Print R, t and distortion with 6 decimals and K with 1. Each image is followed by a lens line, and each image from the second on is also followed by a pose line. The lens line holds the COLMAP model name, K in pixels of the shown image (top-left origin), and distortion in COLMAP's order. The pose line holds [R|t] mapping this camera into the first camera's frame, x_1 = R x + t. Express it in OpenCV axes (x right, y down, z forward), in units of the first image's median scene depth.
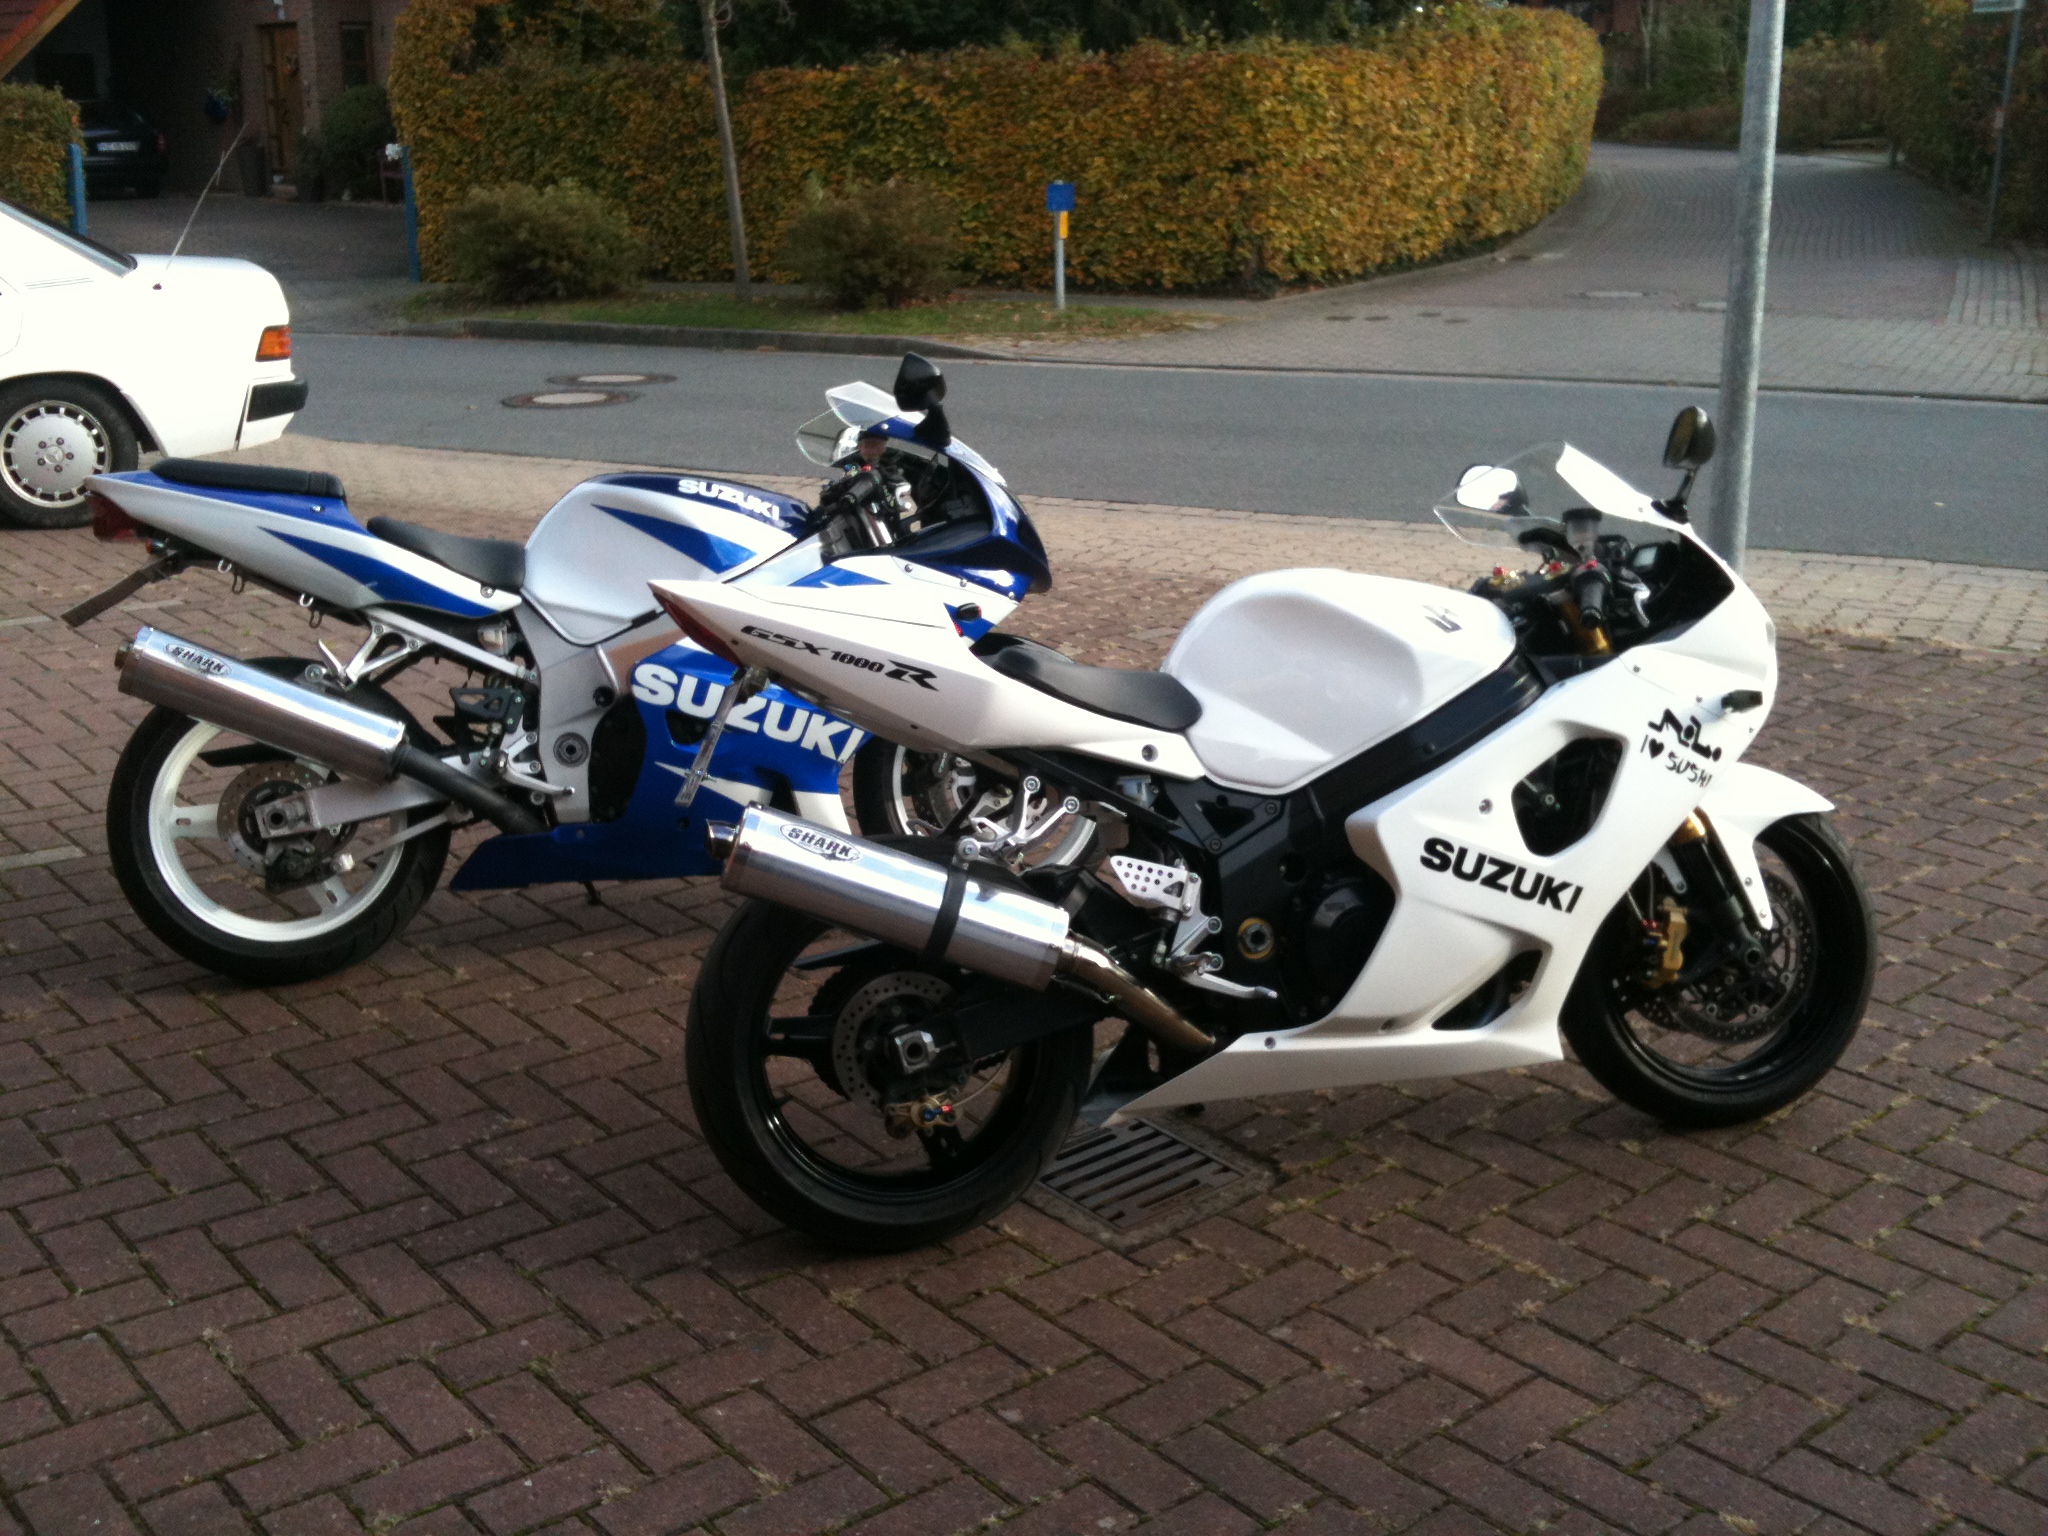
lens RADIAL K [[2203.1, 0, 1024.0], [0, 2203.1, 768.0], [0, 0, 1]] dist [0.114885, -0.369139]
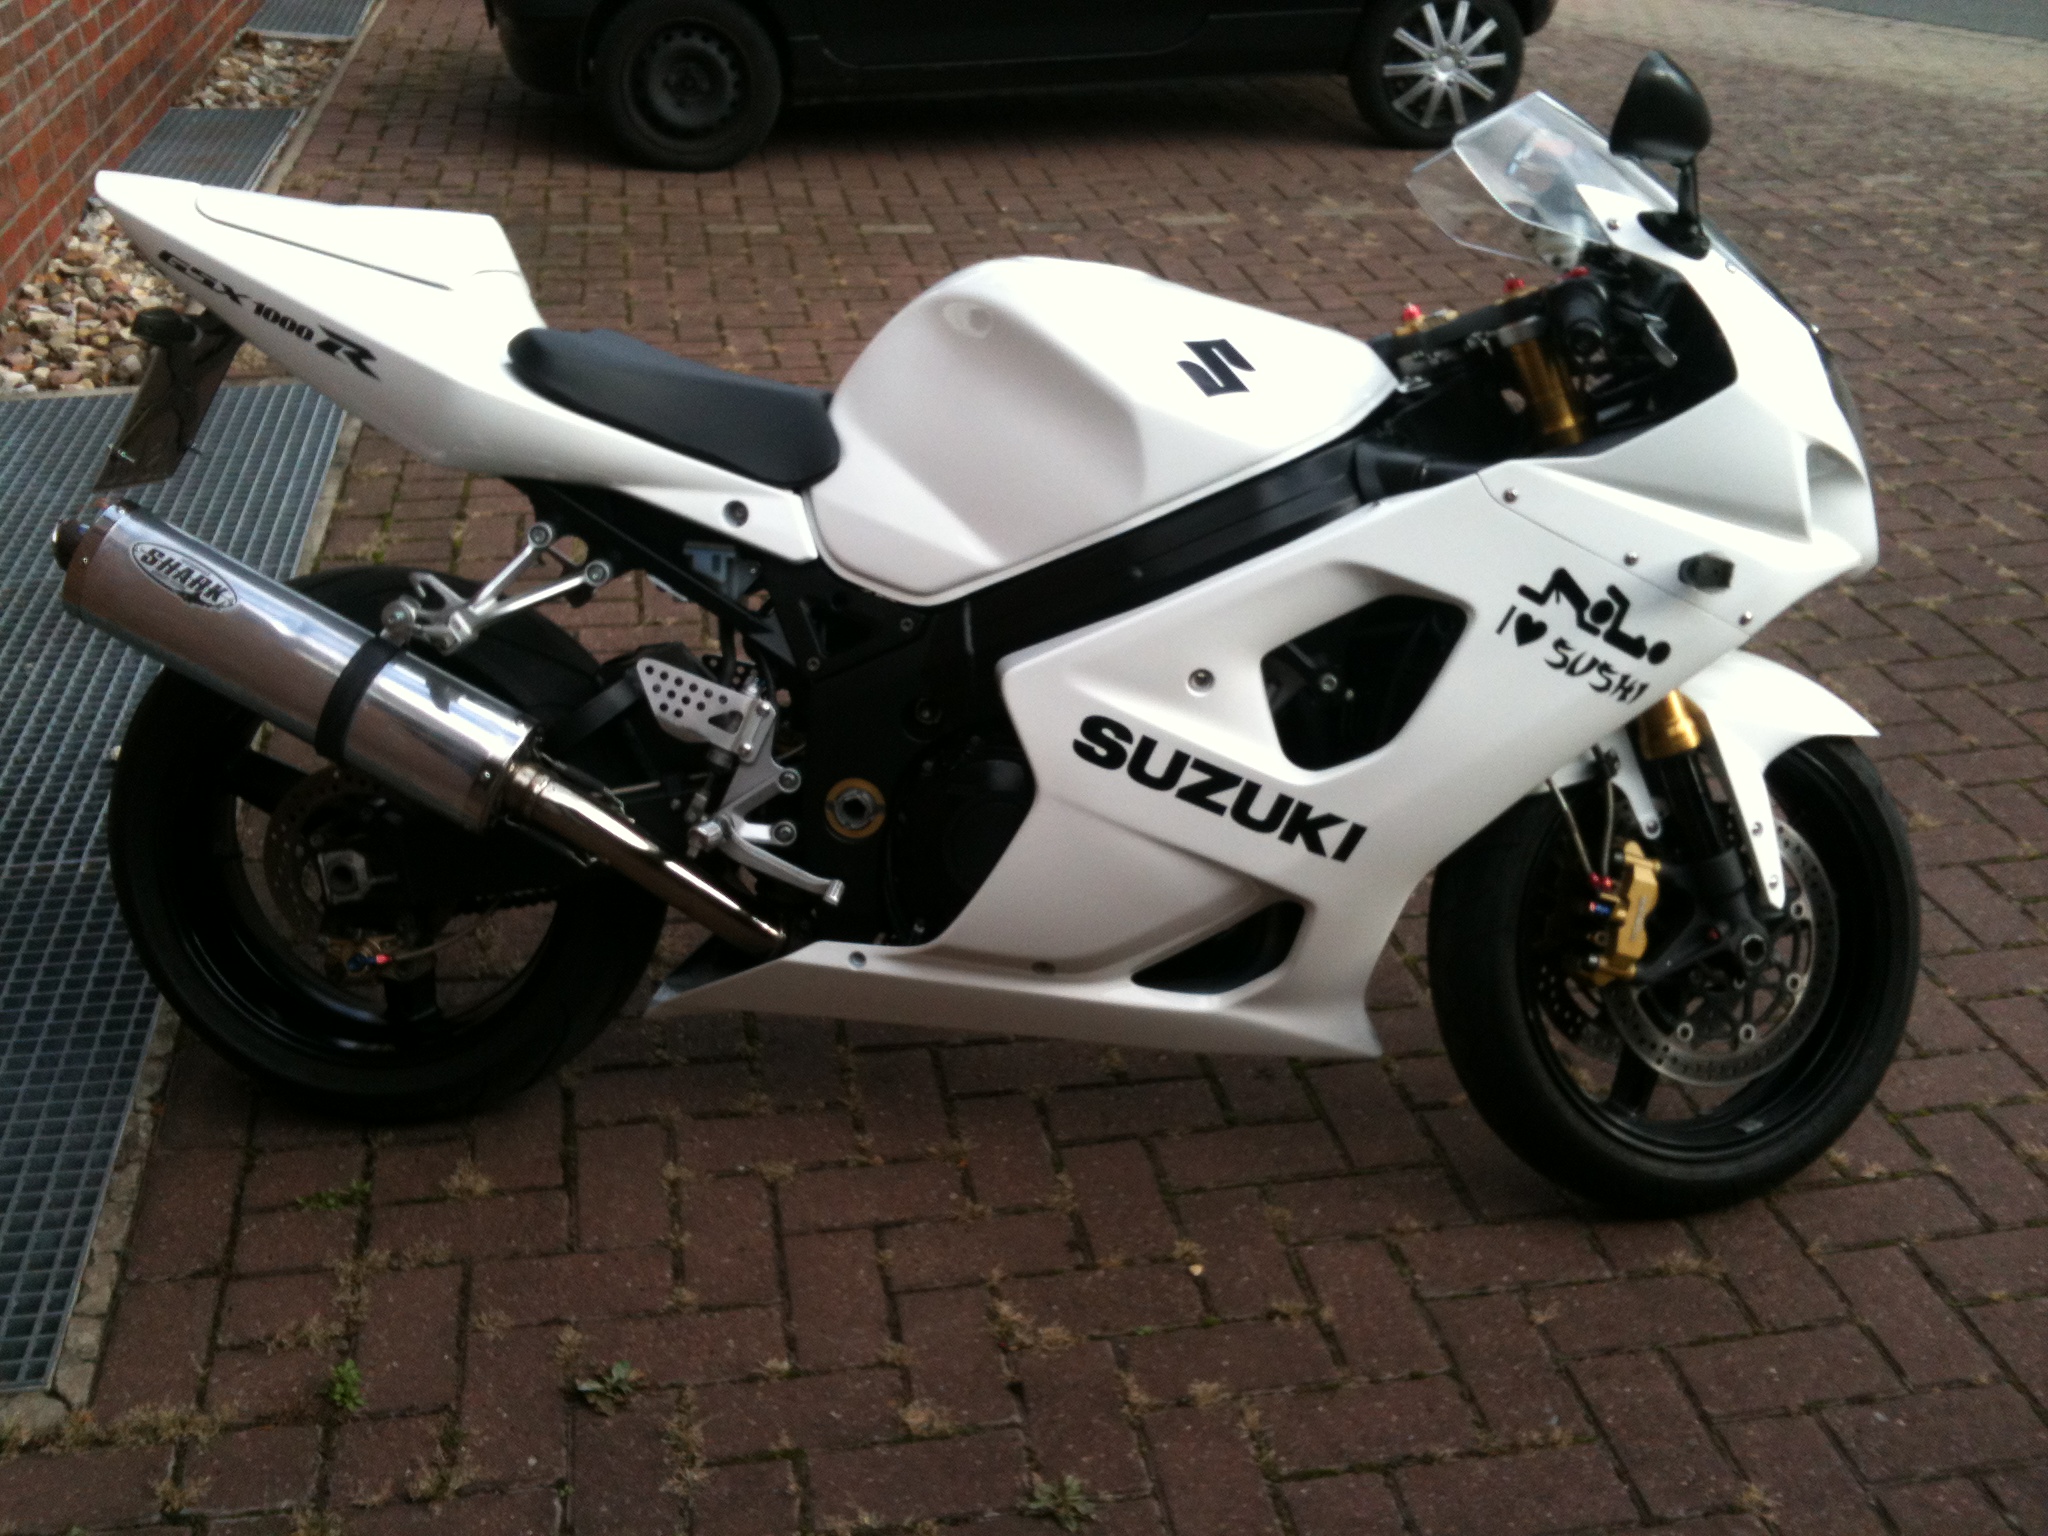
lens RADIAL K [[2198.2, 0, 1024.3], [0, 2198.2, 746.0], [0, 0, 1]] dist [0.206235, -0.760968]
pose [[0.930172, 0.188847, -0.314829, 0.363718], [-0.130155, 0.971484, 0.198187, -0.082926], [0.343278, -0.143371, 0.928227, 0.392495]]
